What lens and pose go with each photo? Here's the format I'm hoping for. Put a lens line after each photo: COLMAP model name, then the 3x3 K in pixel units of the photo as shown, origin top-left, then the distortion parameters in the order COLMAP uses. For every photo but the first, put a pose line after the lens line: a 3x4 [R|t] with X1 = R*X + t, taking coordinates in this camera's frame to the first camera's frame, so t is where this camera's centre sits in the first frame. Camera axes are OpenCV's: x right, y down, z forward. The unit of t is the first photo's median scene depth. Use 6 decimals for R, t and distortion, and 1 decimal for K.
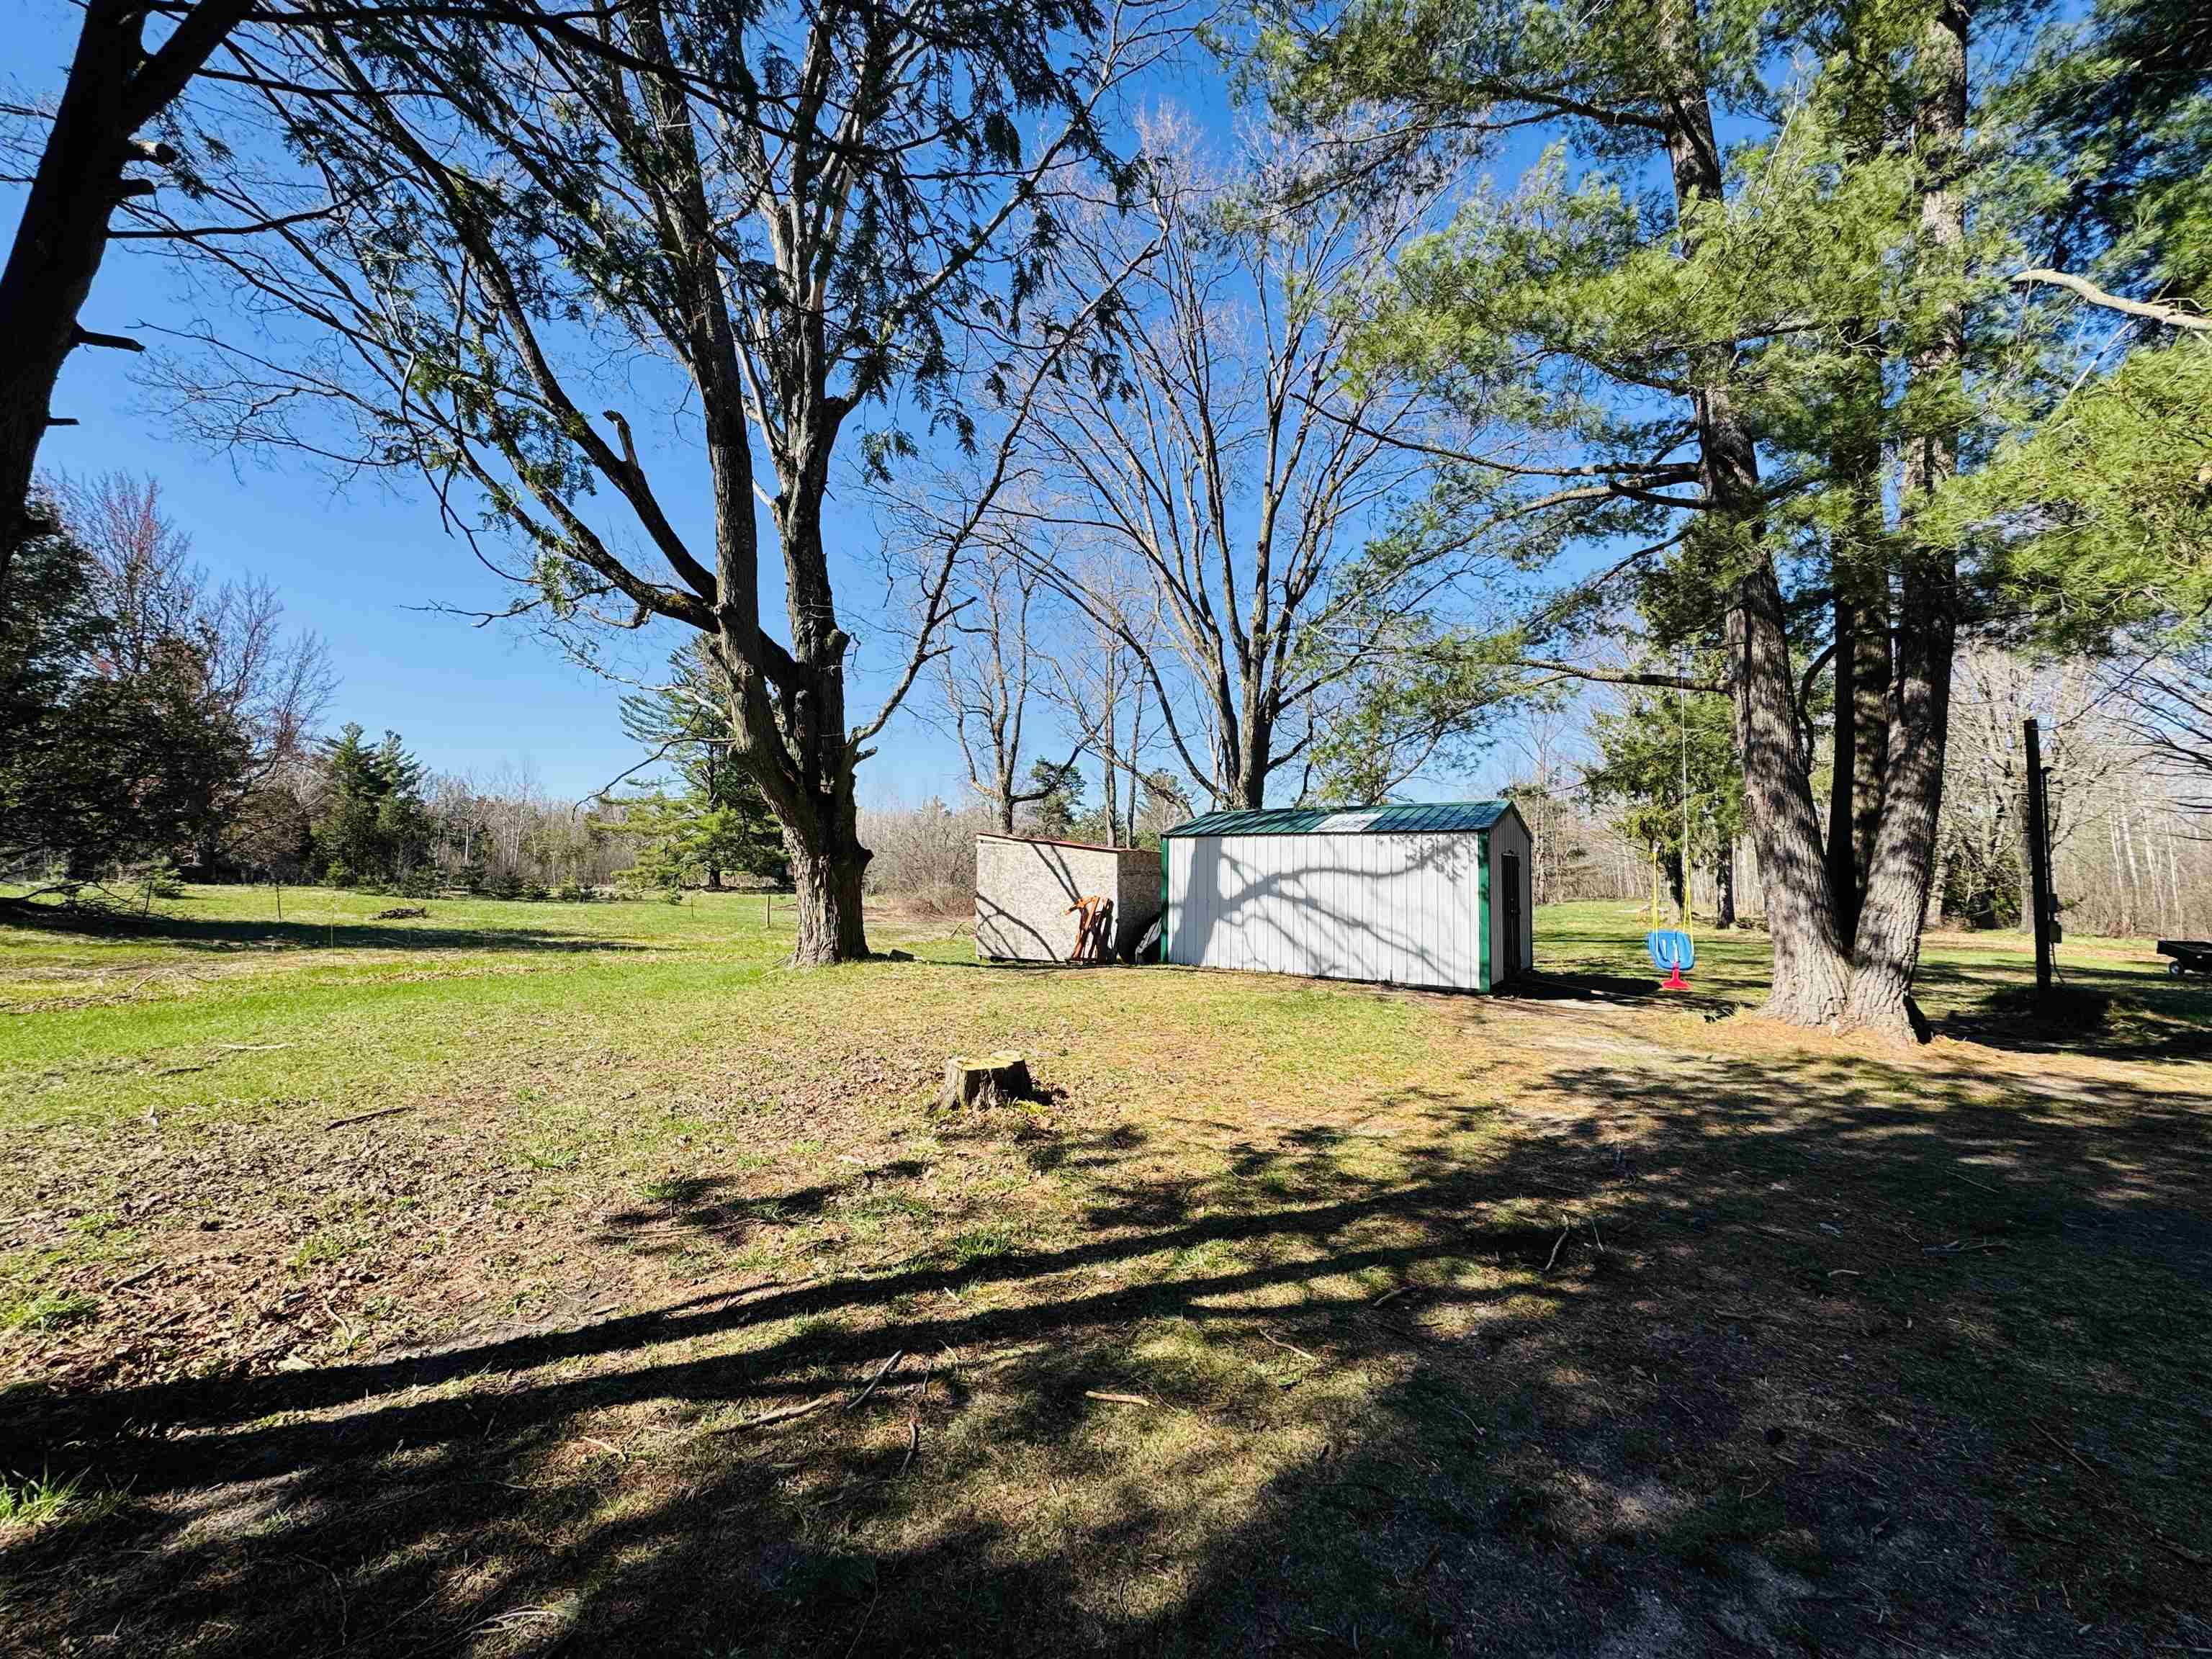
lens RADIAL K [[876.3, 0, 1107.7], [0, 876.3, 827.8], [0, 0, 1]] dist [-0.001424, 0.000208]
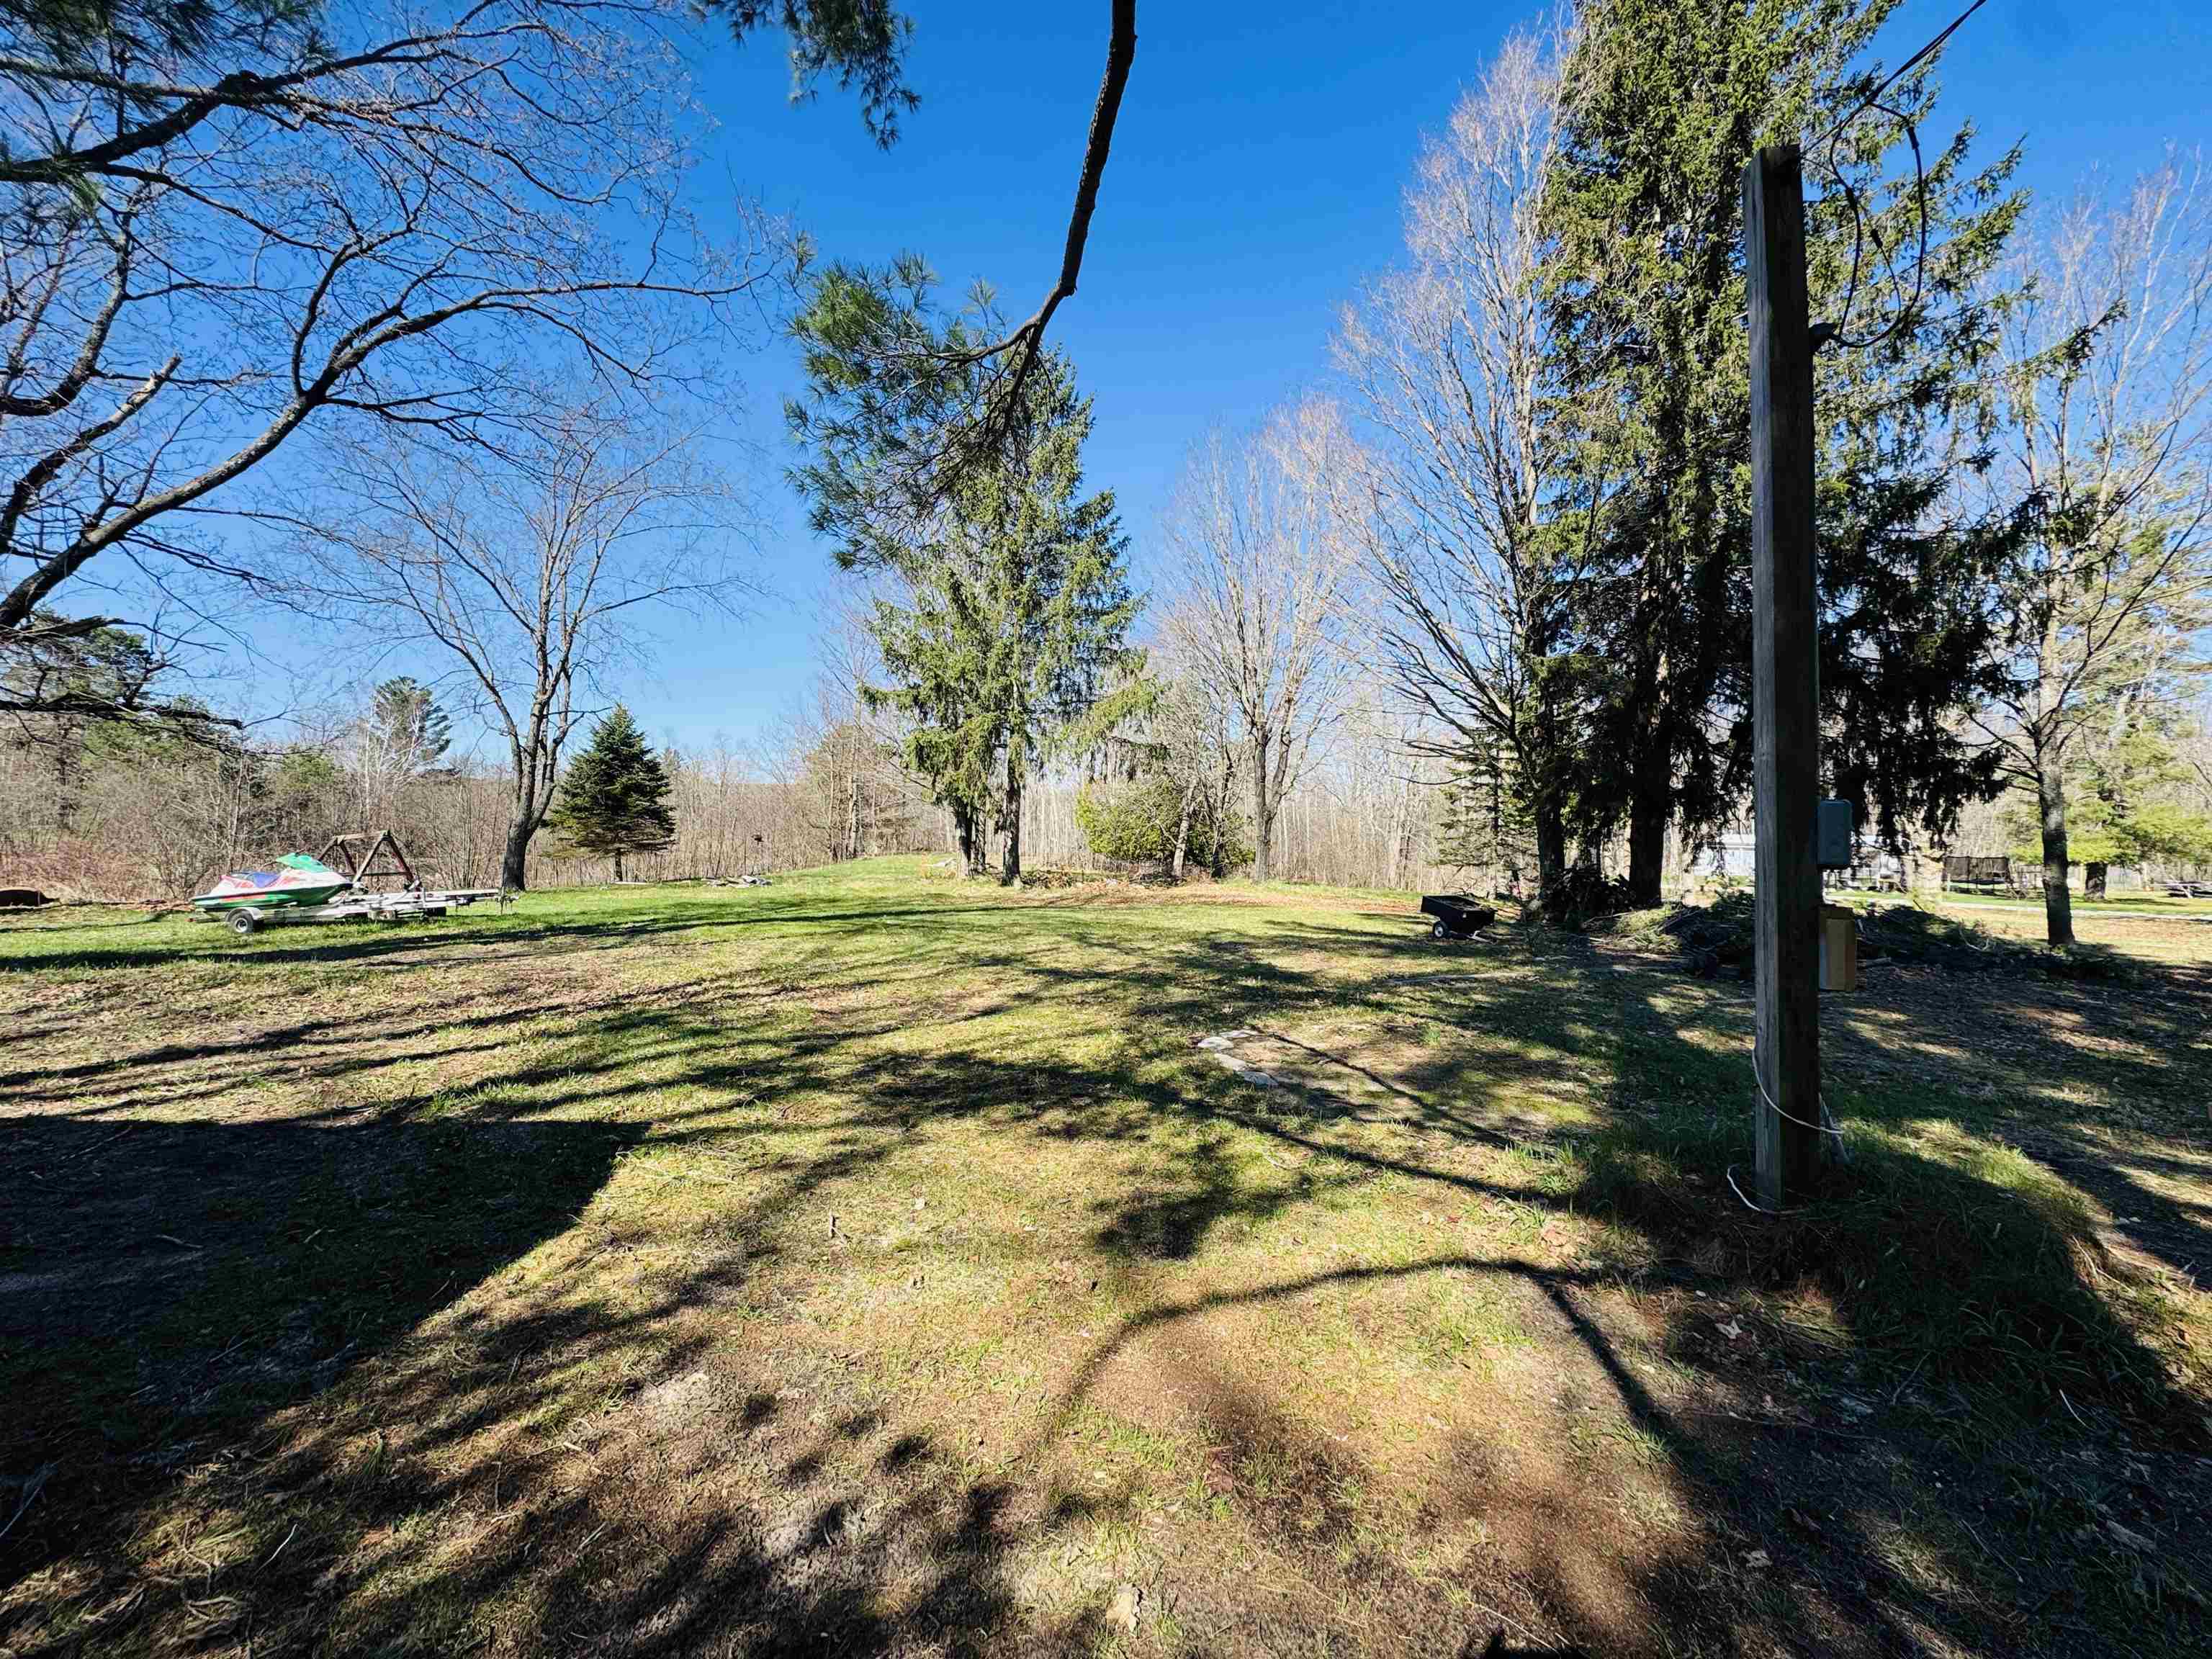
lens RADIAL K [[876.3, 0, 1103.6], [0, 876.3, 823.9], [0, 0, 1]] dist [-0.001424, 0.000208]
pose [[0.771003, 0.016130, 0.636627, 0.855554], [-0.046021, 0.998477, 0.030436, 0.095588], [-0.635166, -0.052765, 0.770571, 1.069313]]
